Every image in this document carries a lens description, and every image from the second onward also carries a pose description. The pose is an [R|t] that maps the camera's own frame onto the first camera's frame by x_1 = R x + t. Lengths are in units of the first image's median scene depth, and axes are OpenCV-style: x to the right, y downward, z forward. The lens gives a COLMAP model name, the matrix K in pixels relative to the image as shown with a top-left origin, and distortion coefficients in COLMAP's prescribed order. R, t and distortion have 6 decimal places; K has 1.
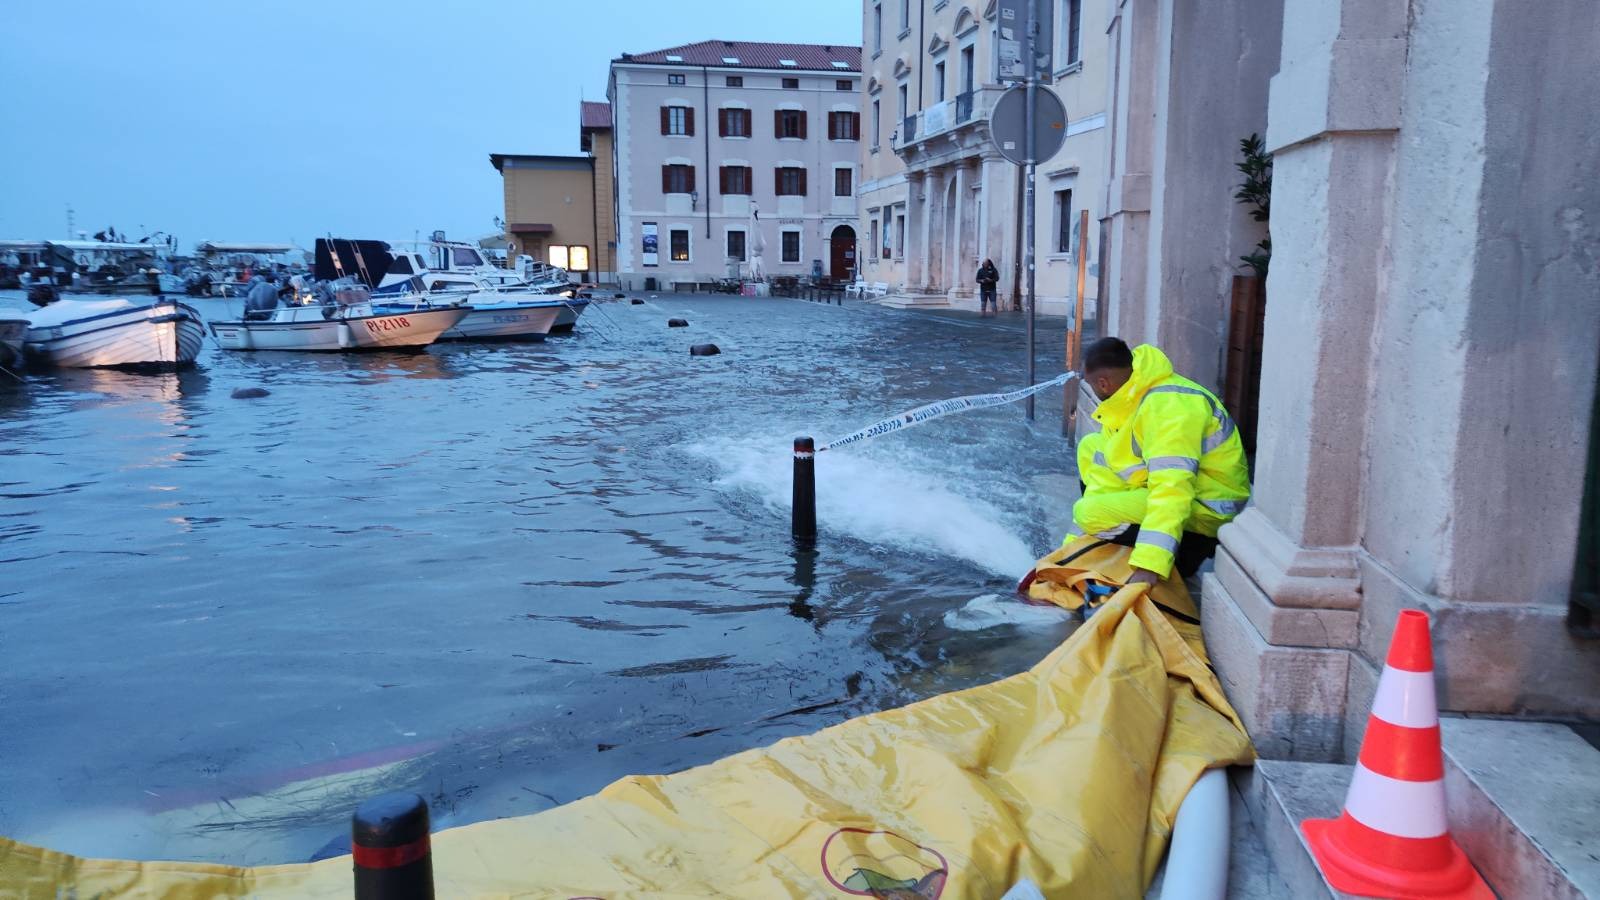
lens RADIAL K [[1121.8, 0, 805.7], [0, 1121.8, 454.1], [0, 0, 1]] dist [0.002529, -0.004570]
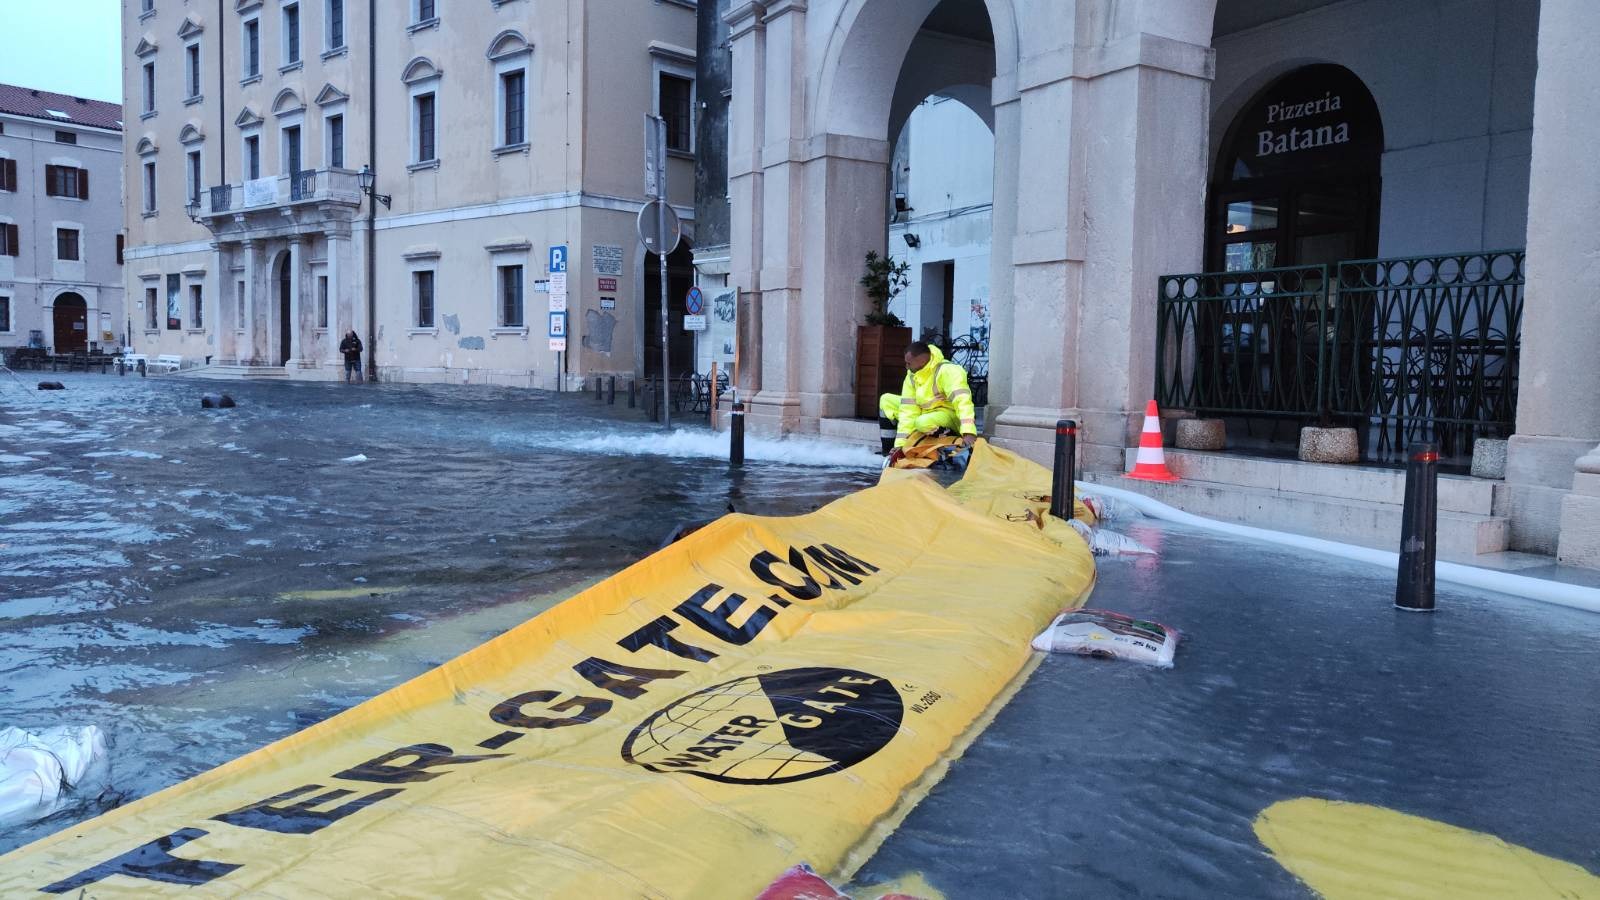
lens RADIAL K [[1121.9, 0, 794.2], [0, 1121.9, 447.9], [0, 0, 1]] dist [-0.003967, 0.003089]
pose [[0.783151, -0.028632, 0.621172, -0.215597], [0.079670, 0.995327, -0.054568, 0.033623], [-0.616707, 0.092224, 0.781772, -0.088350]]
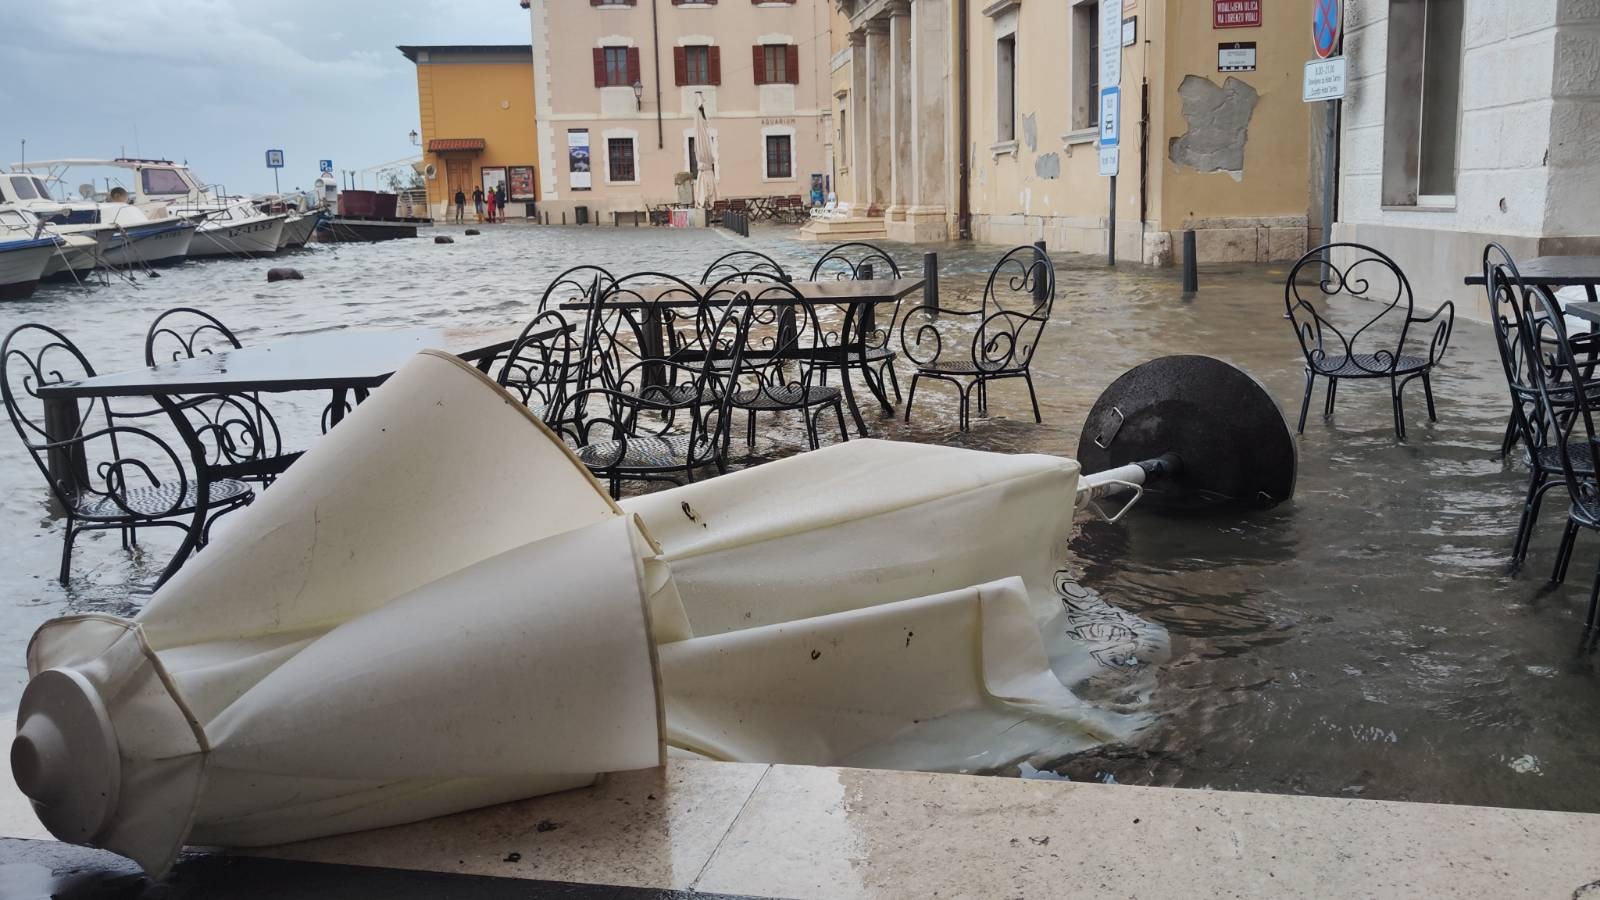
lens RADIAL K [[1443.0, 0, 800.0], [0, 1443.0, 450.0], [0, 0, 1]] dist [-0.001110, 0.002015]
pose [[0.996426, -0.015752, -0.082991, 0.220427], [0.016812, 0.999786, 0.012083, -0.030196], [0.082783, -0.013435, 0.996477, 0.267368]]
